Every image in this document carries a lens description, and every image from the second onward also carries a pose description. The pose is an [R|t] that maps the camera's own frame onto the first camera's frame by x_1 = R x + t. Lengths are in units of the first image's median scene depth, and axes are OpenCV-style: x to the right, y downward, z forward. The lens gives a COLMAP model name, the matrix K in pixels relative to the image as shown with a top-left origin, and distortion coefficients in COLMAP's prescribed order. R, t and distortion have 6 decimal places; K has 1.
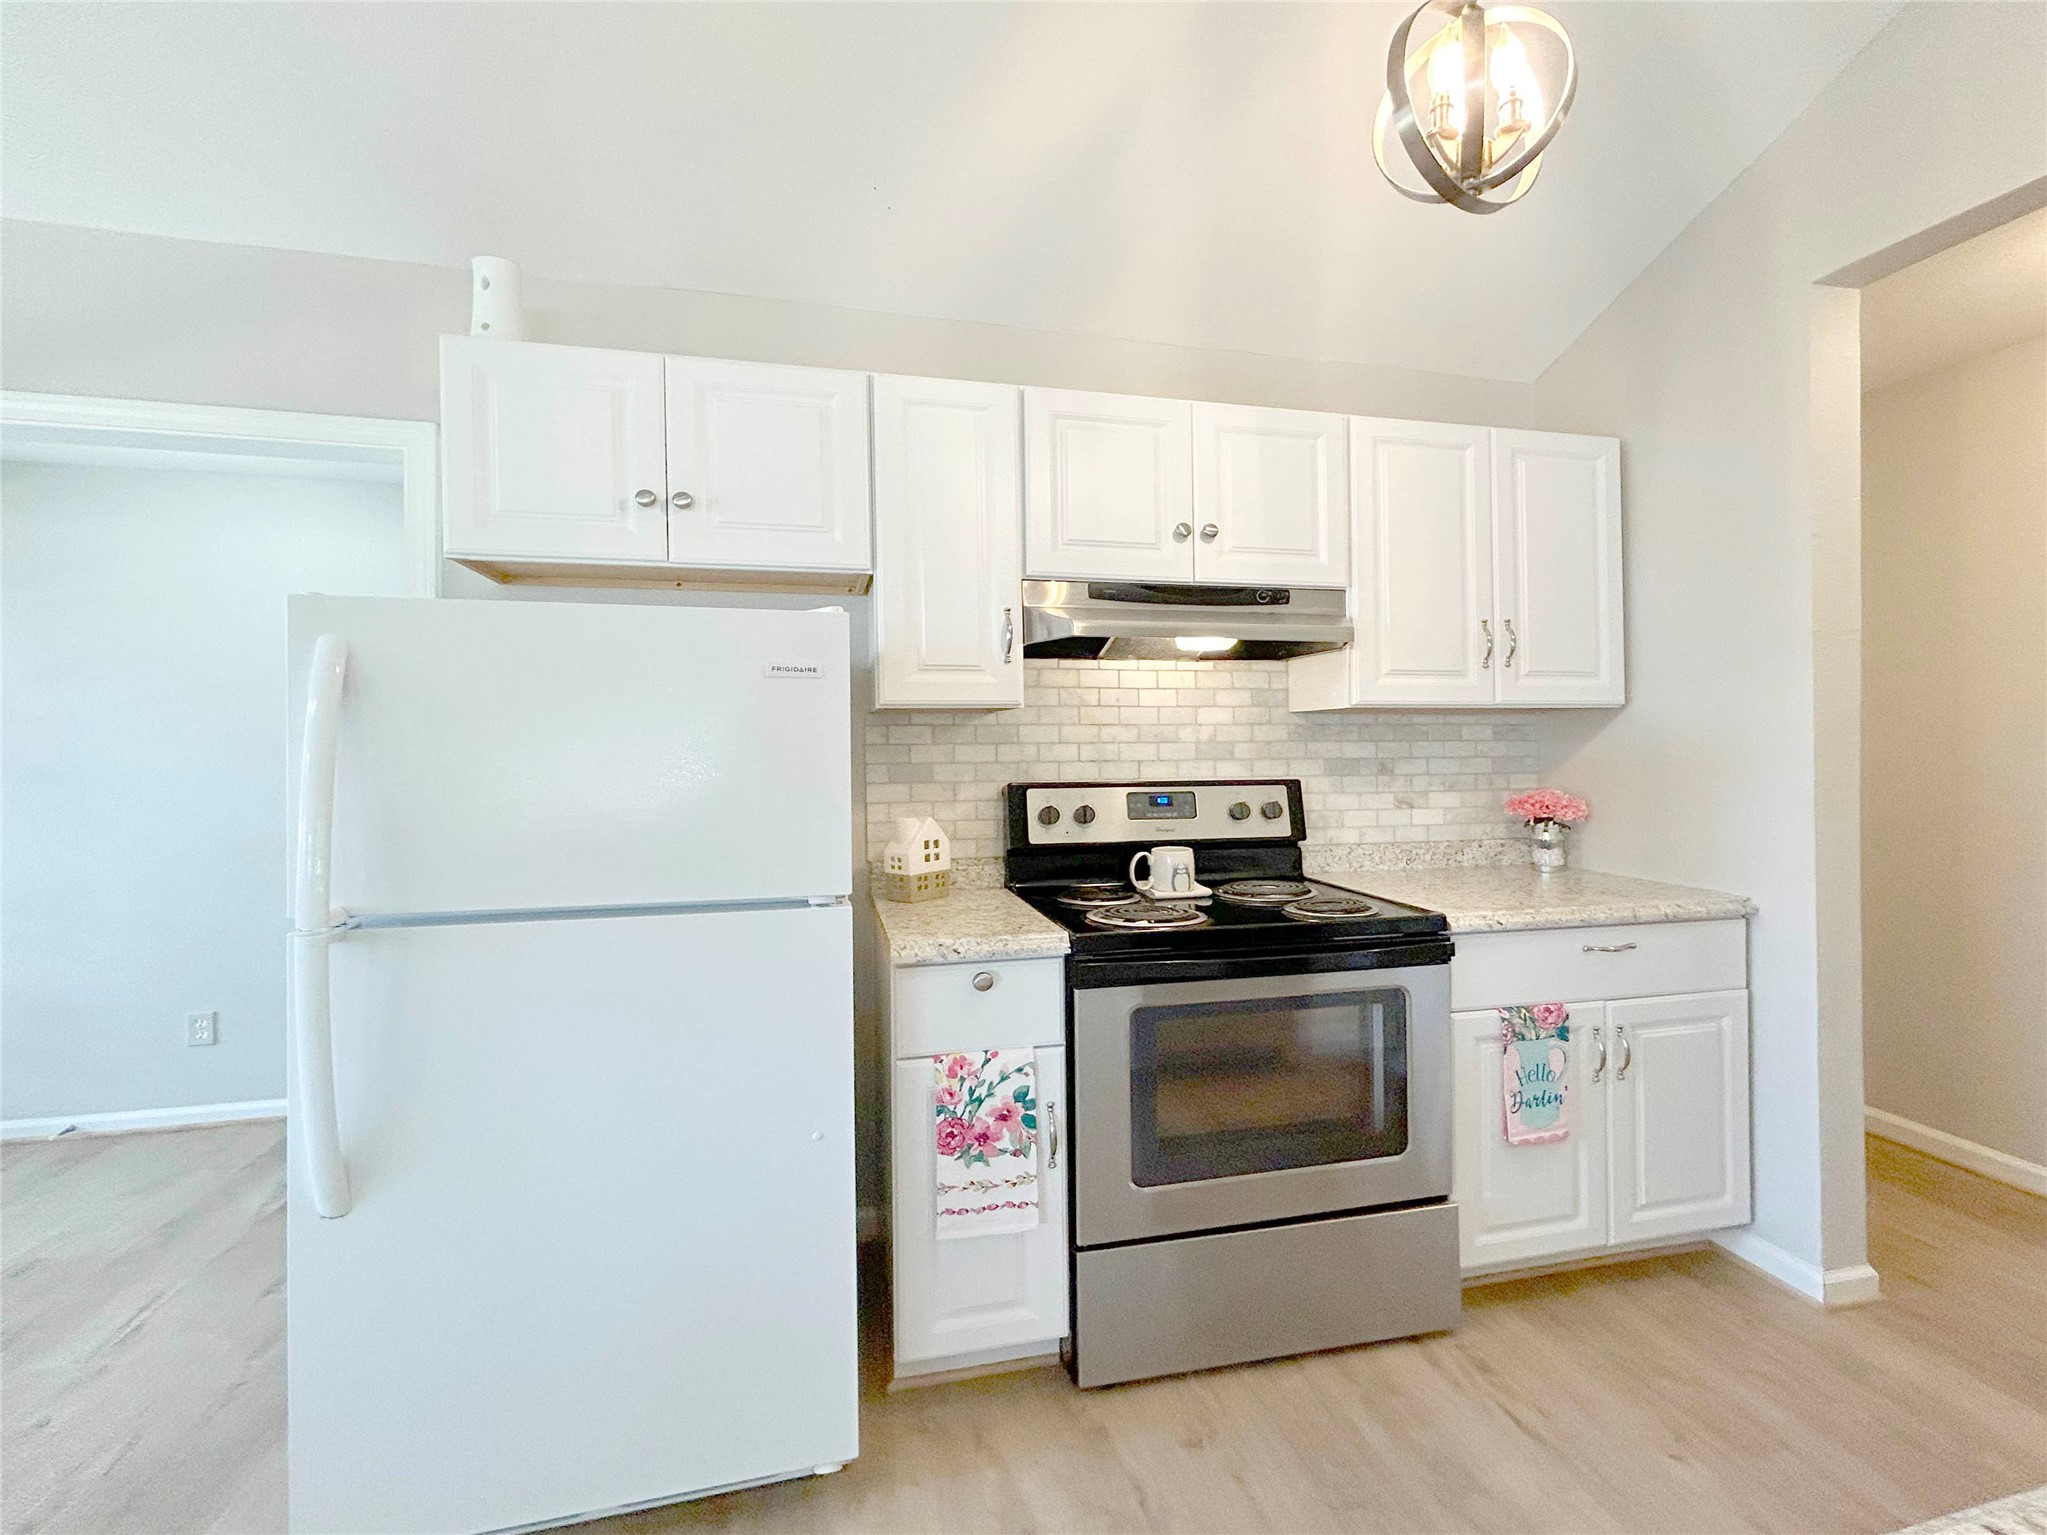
lens RADIAL K [[928.0, 0, 1026.7], [0, 928.0, 772.8], [0, 0, 1]] dist [0.006819, 0.000268]
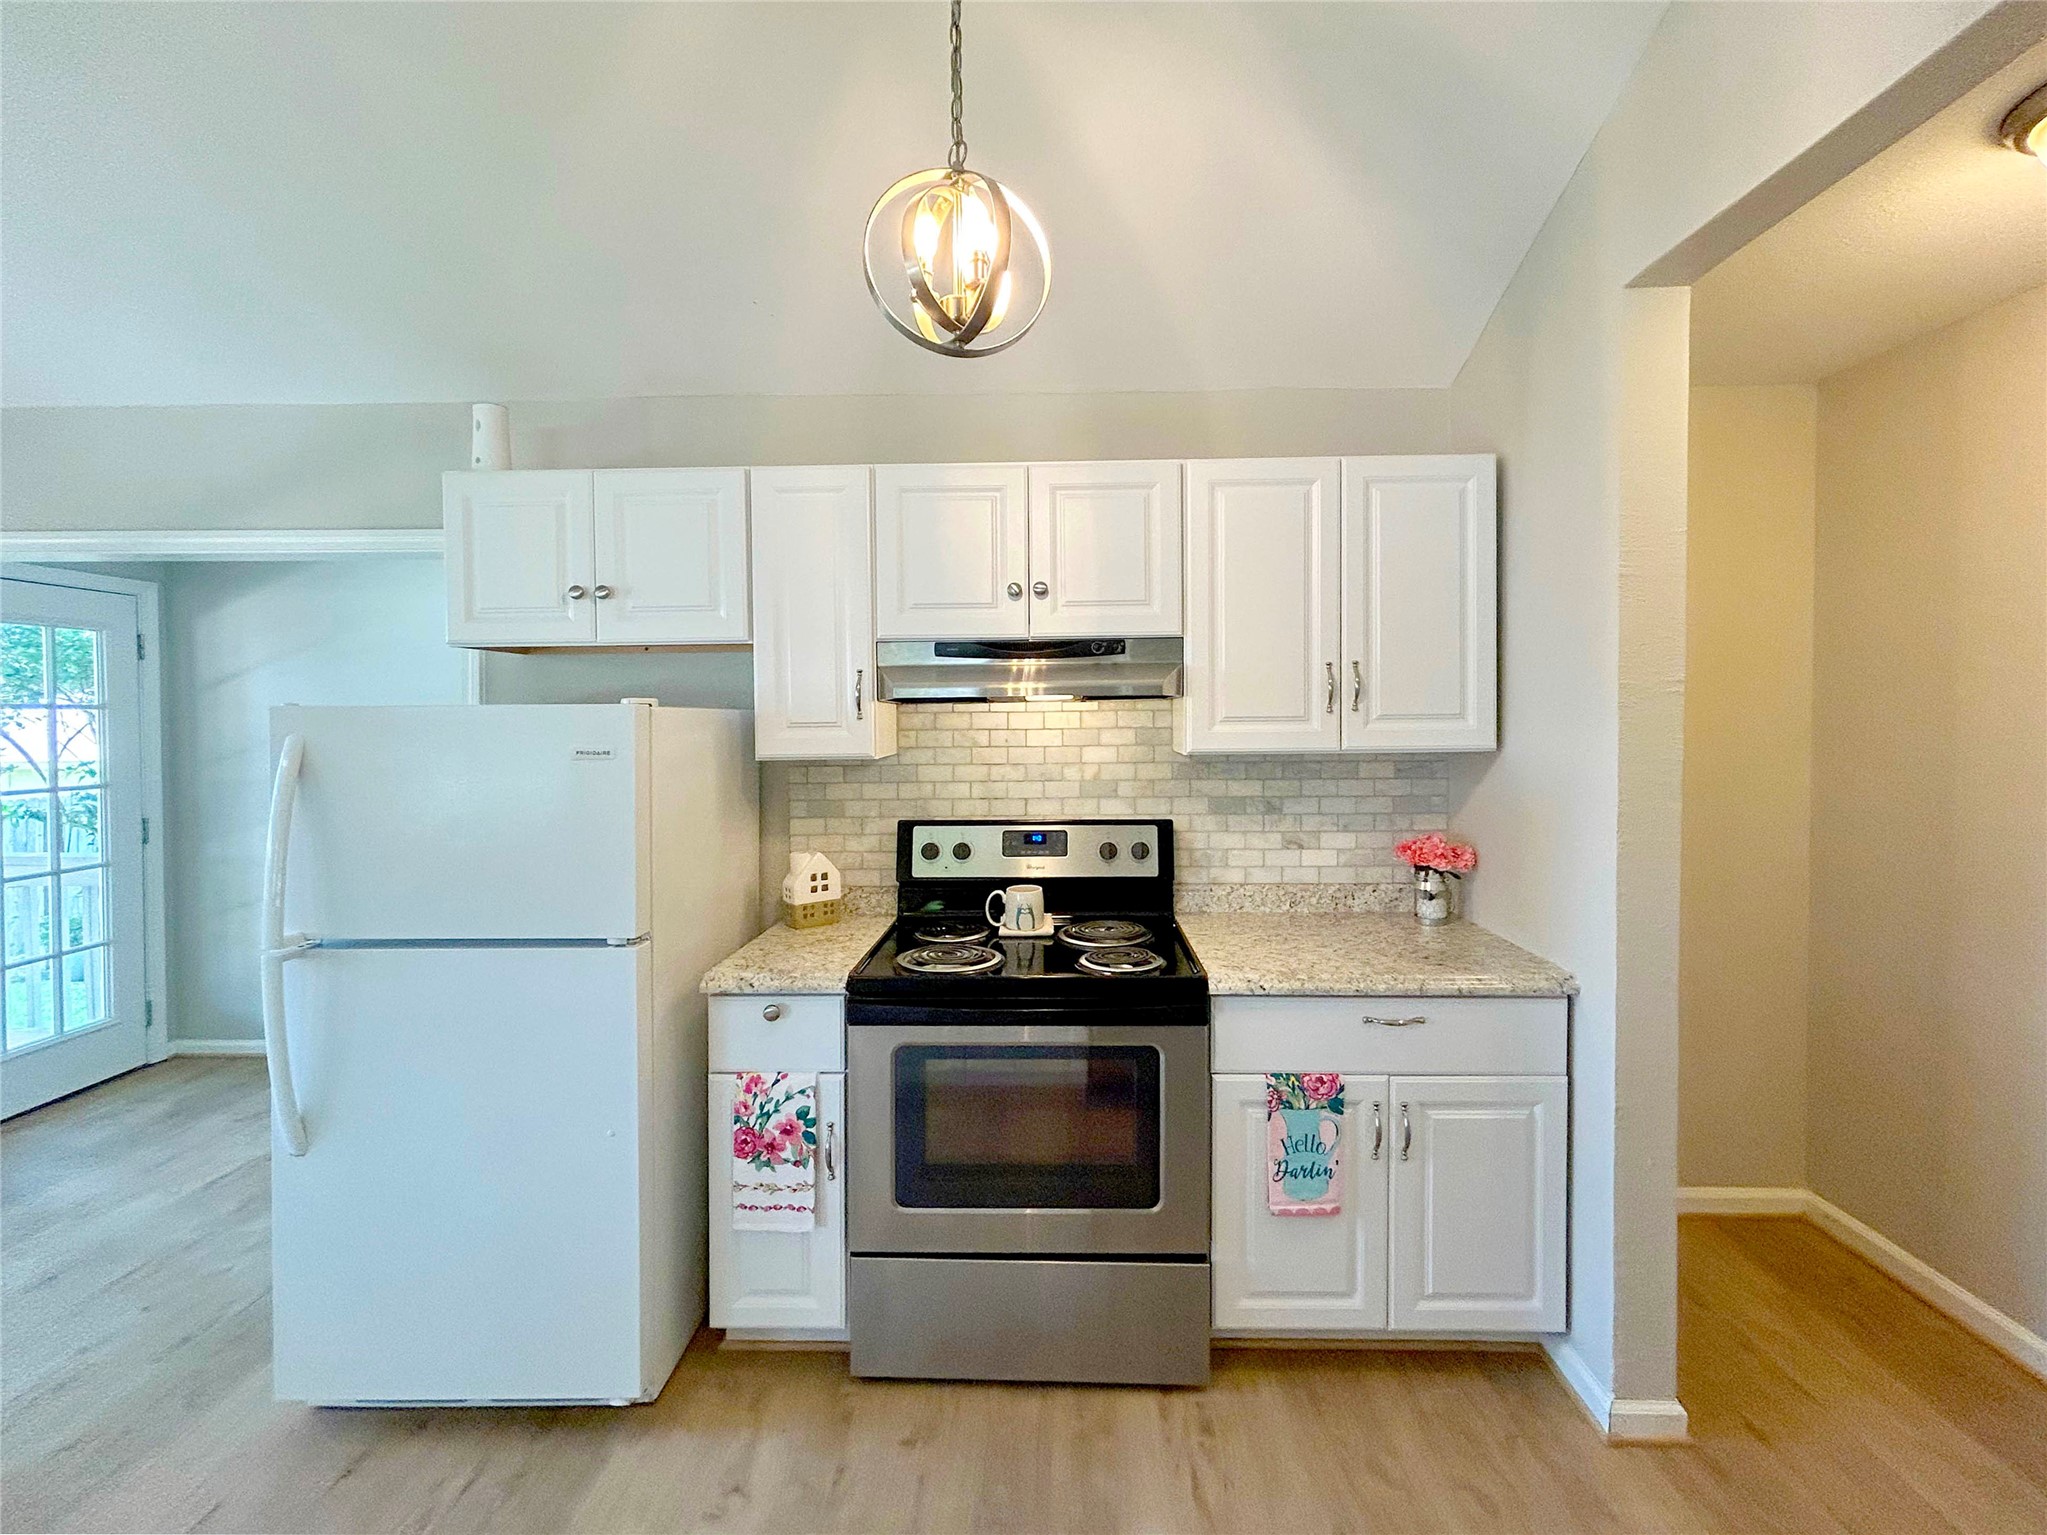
lens RADIAL K [[928.0, 0, 1008.2], [0, 928.0, 758.6], [0, 0, 1]] dist [0.006819, 0.000268]
pose [[0.958500, -0.005001, -0.285048, 0.499432], [0.010643, 0.999777, 0.018250, -0.096284], [0.284893, -0.020526, 0.958340, -0.014792]]
